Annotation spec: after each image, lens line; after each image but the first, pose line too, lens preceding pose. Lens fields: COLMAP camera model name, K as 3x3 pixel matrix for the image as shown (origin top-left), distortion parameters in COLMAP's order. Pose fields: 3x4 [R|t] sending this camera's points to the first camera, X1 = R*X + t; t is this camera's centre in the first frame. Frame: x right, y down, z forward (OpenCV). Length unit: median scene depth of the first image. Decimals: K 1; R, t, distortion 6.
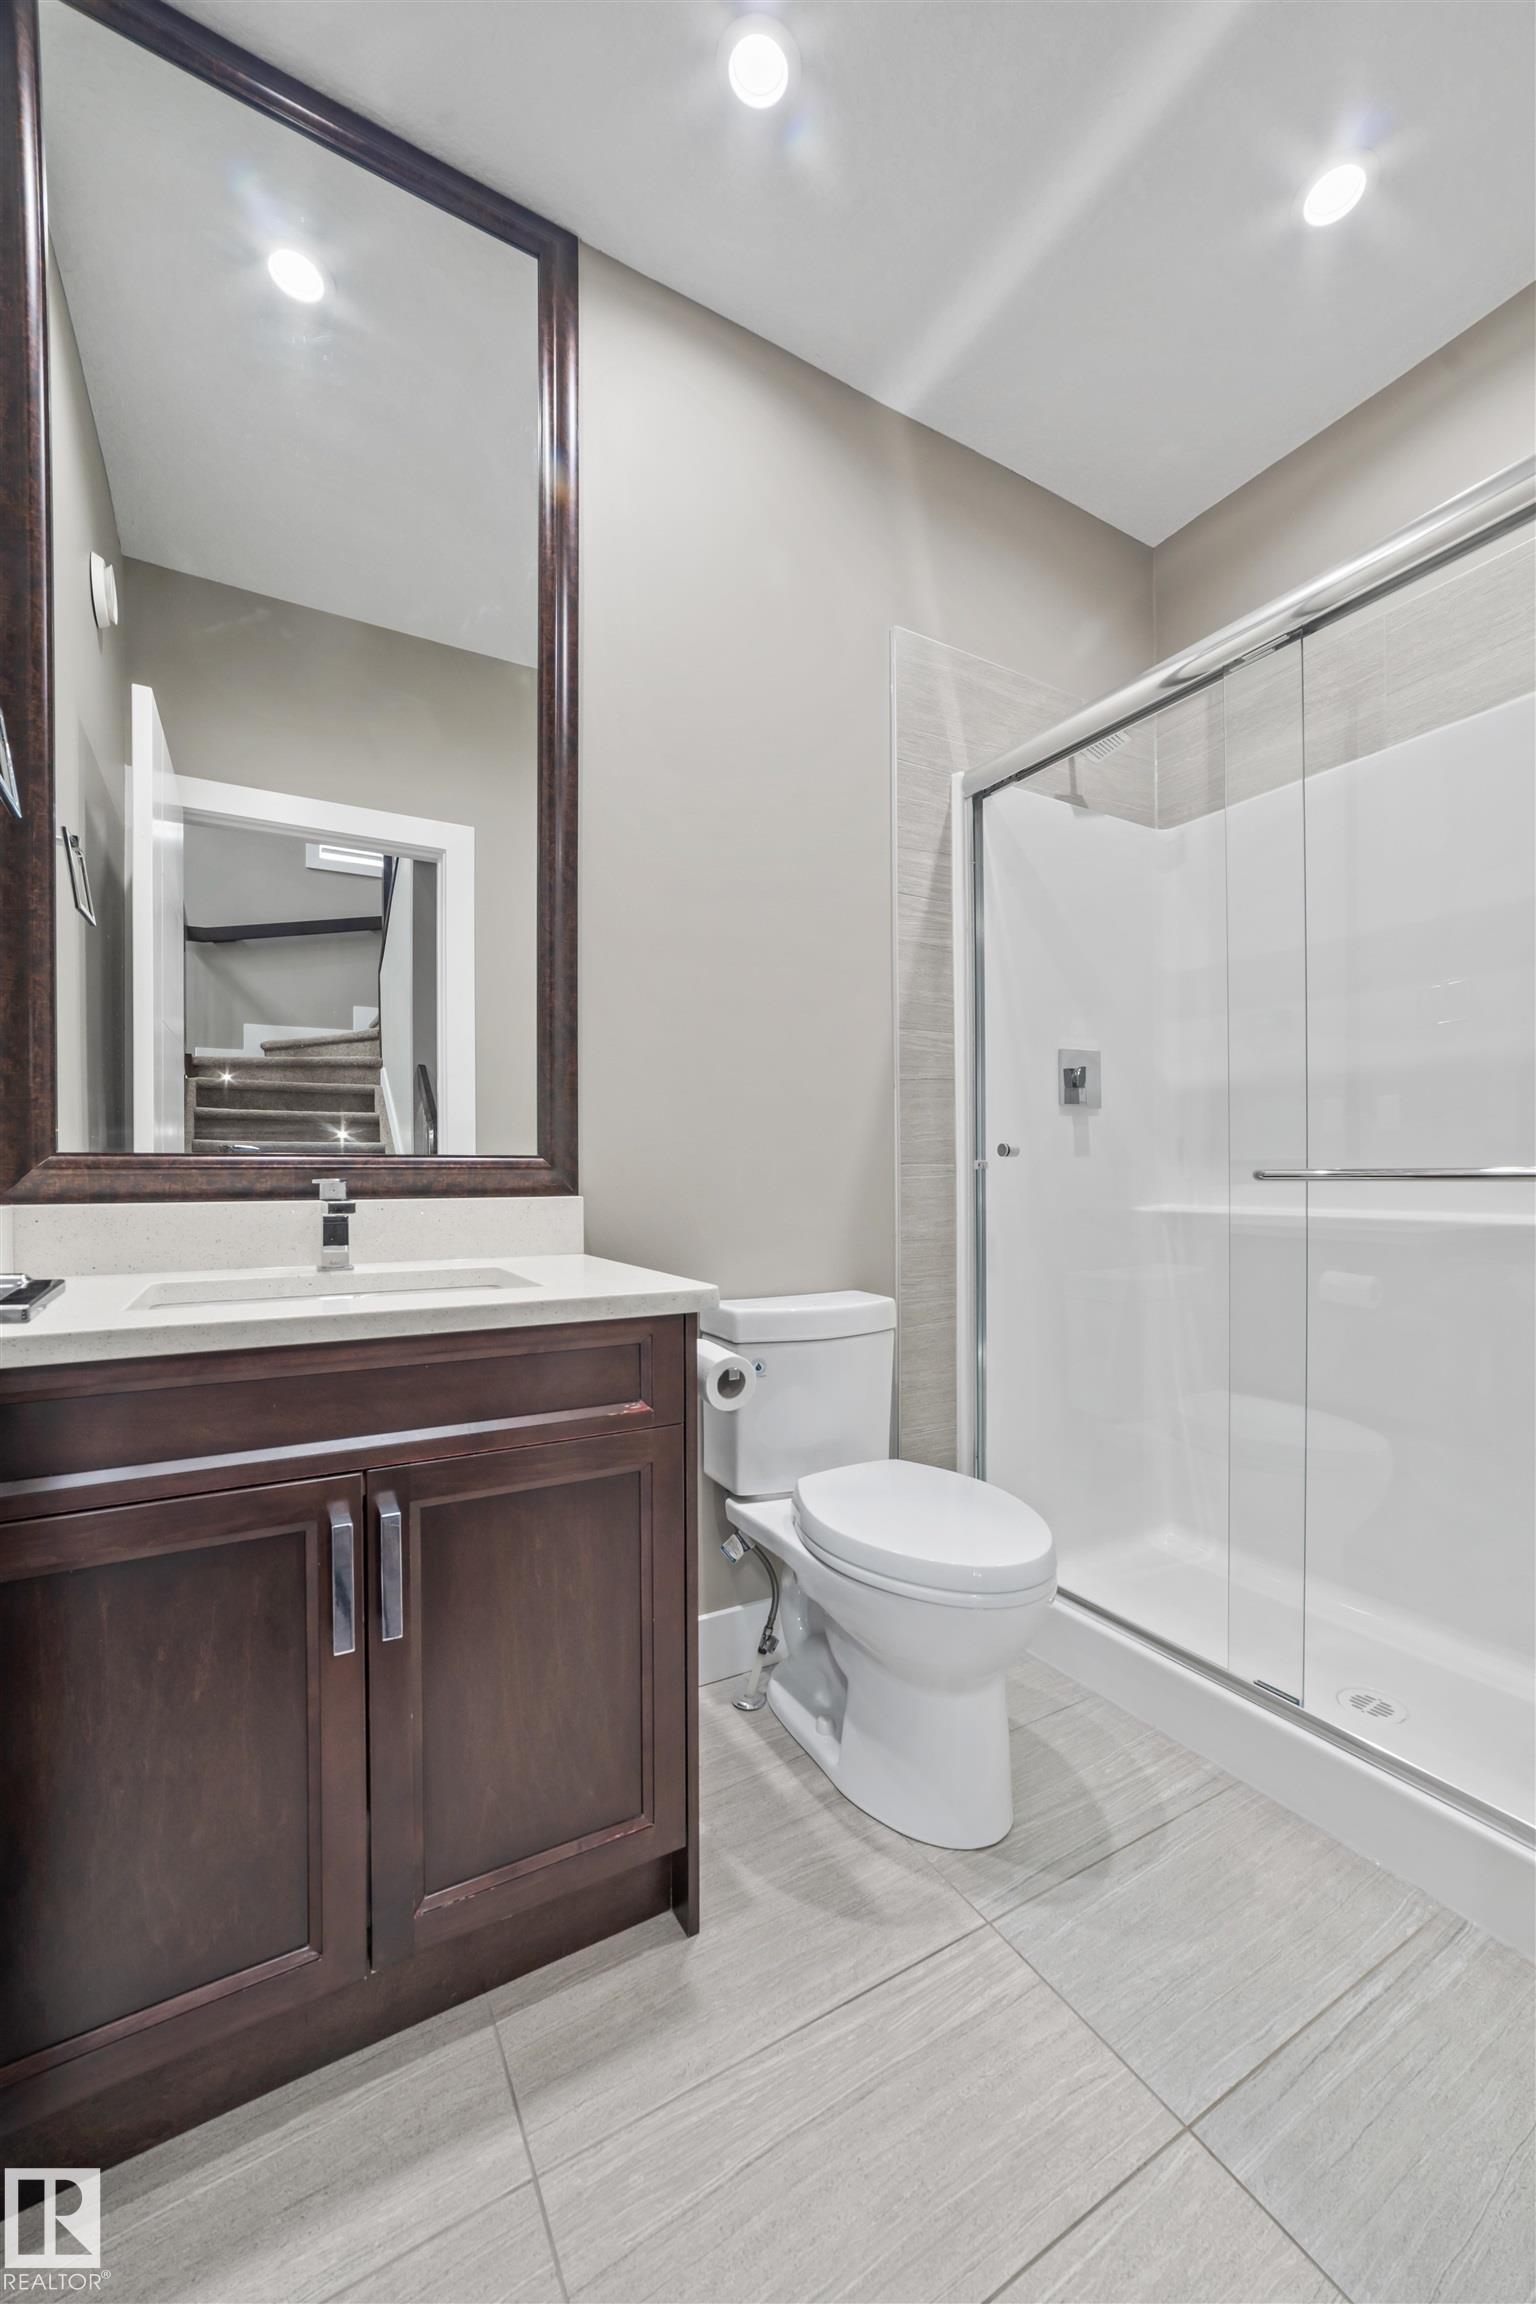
lens RADIAL K [[922.5, 0, 789.2], [0, 922.5, 1179.4], [0, 0, 1]] dist [-0.040616, 0.021962]
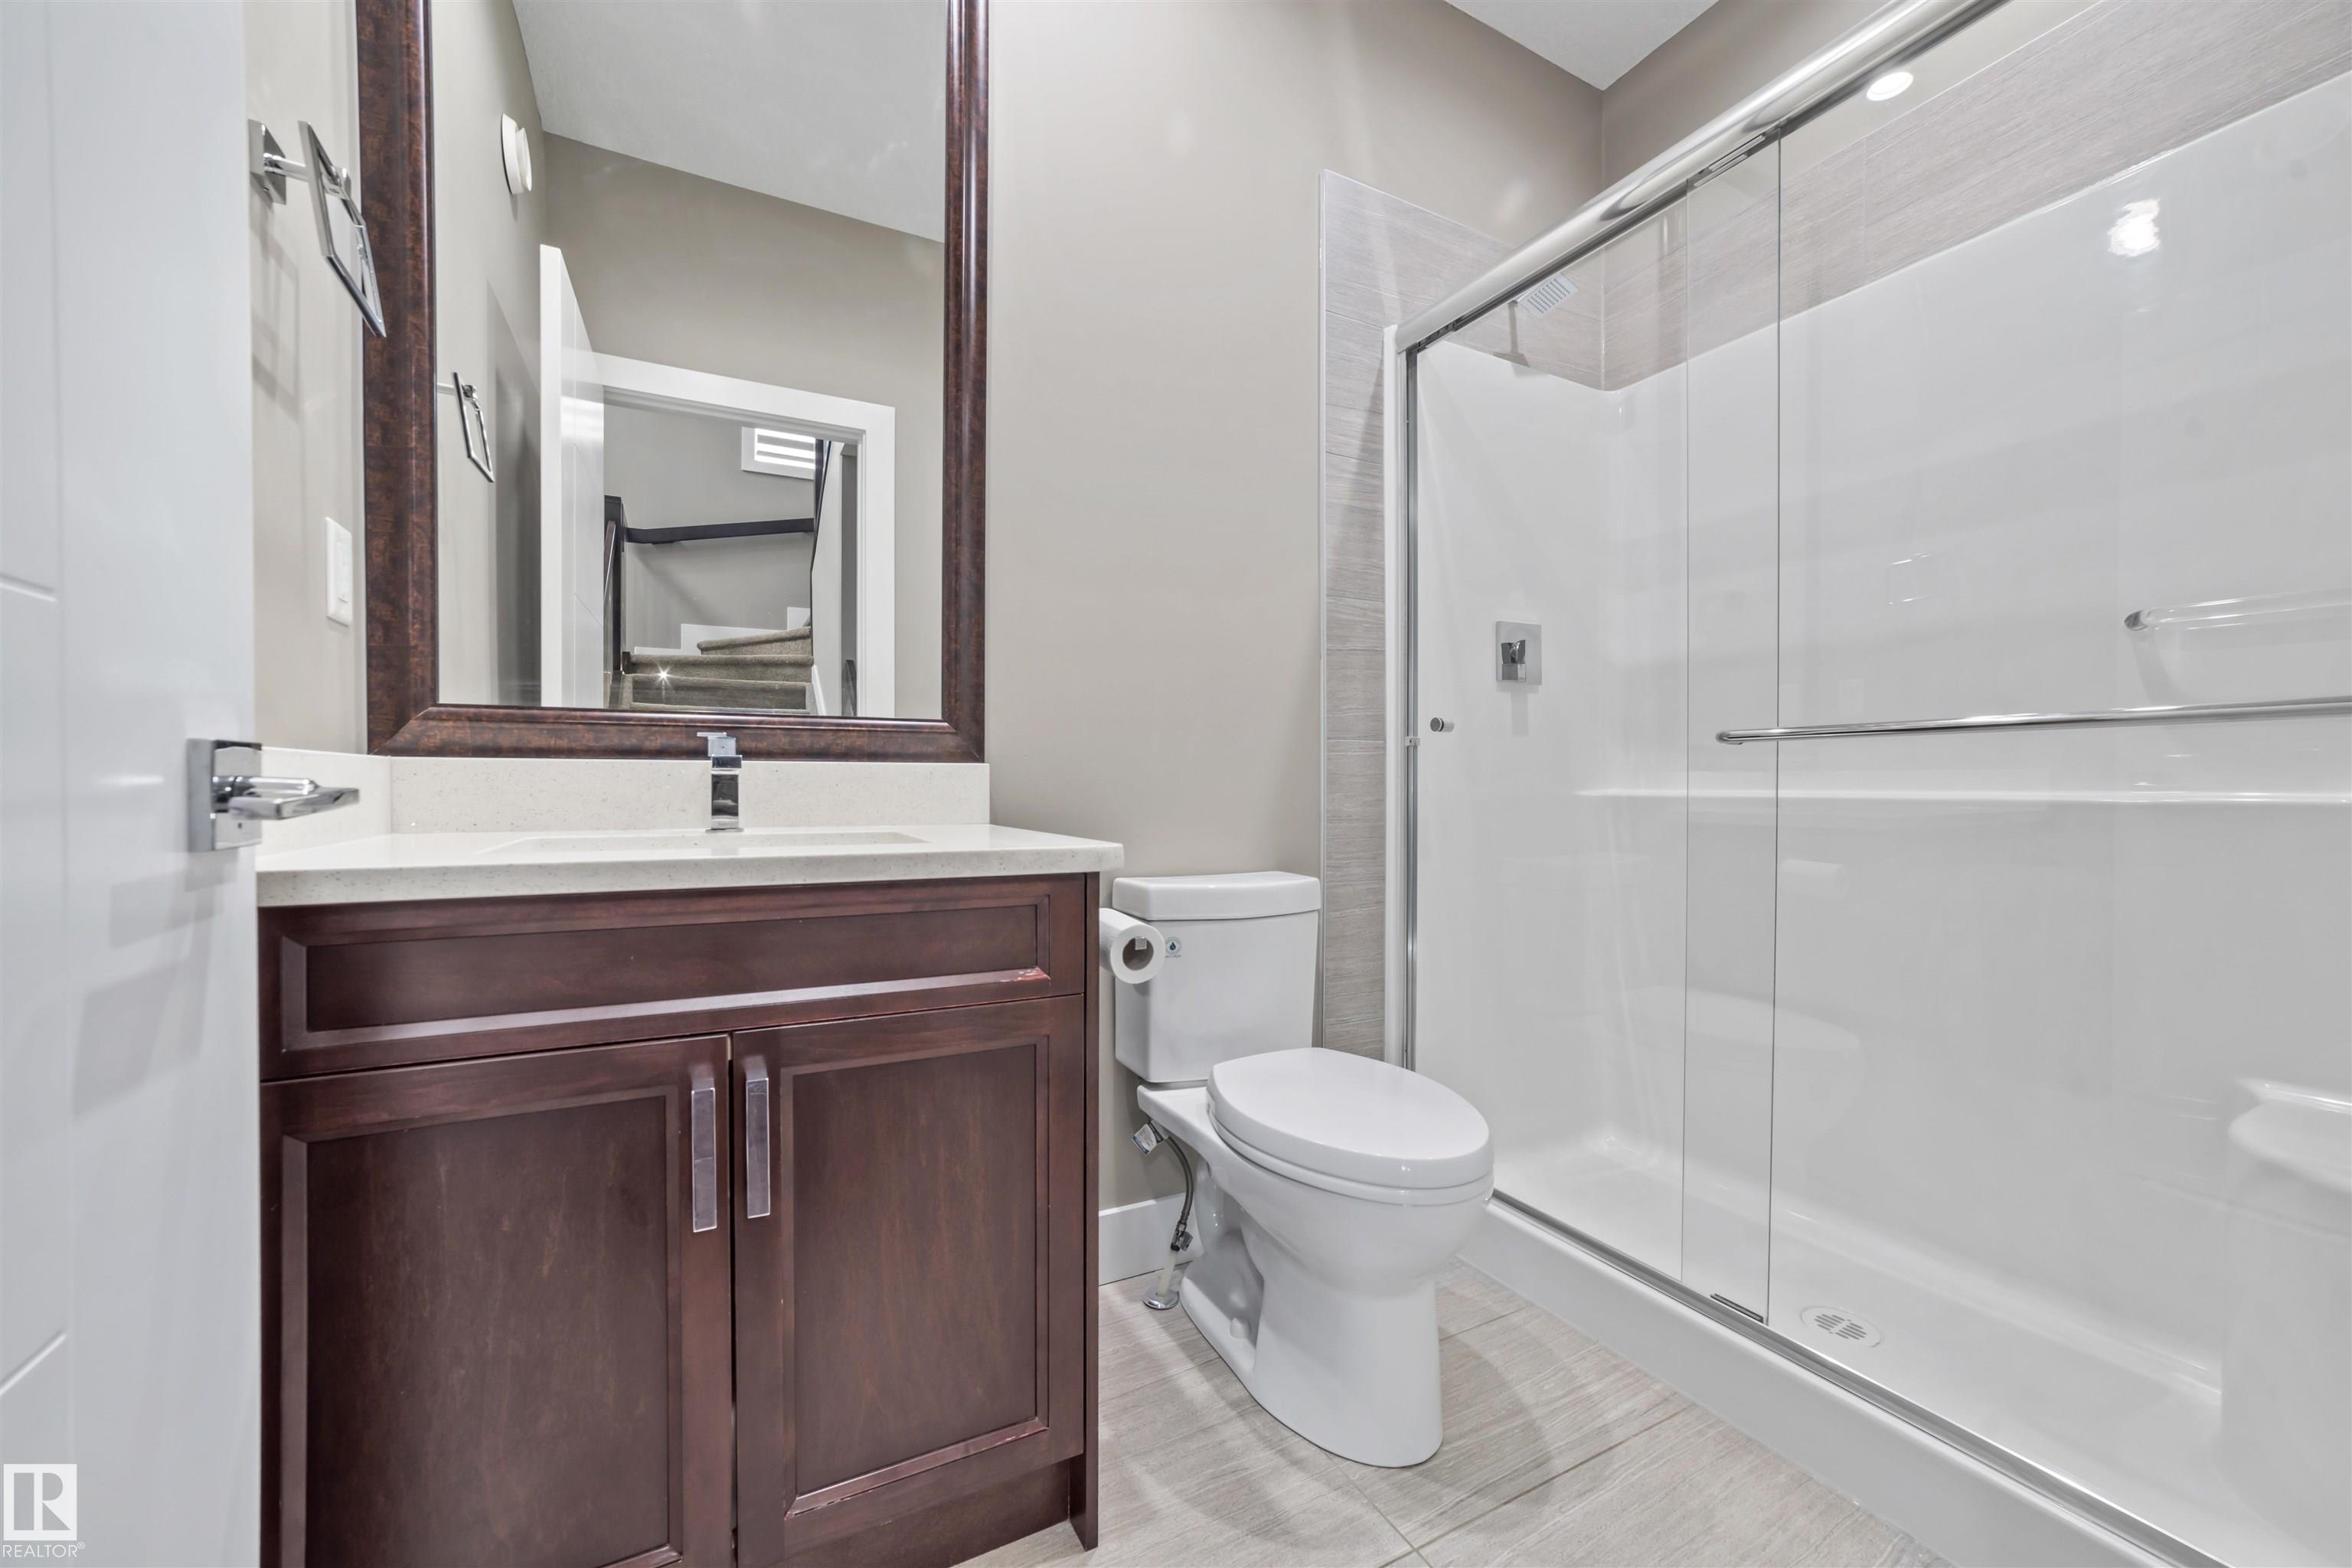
lens RADIAL K [[900.3, 0, 1178.3], [0, 900.3, 802.9], [0, 0, 1]] dist [-0.040234, 0.019597]
pose [[0.998853, 0.006938, -0.047379, 0.015491], [-0.006601, 0.999952, 0.007261, 0.052289], [0.047427, -0.006940, 0.998851, 0.085911]]
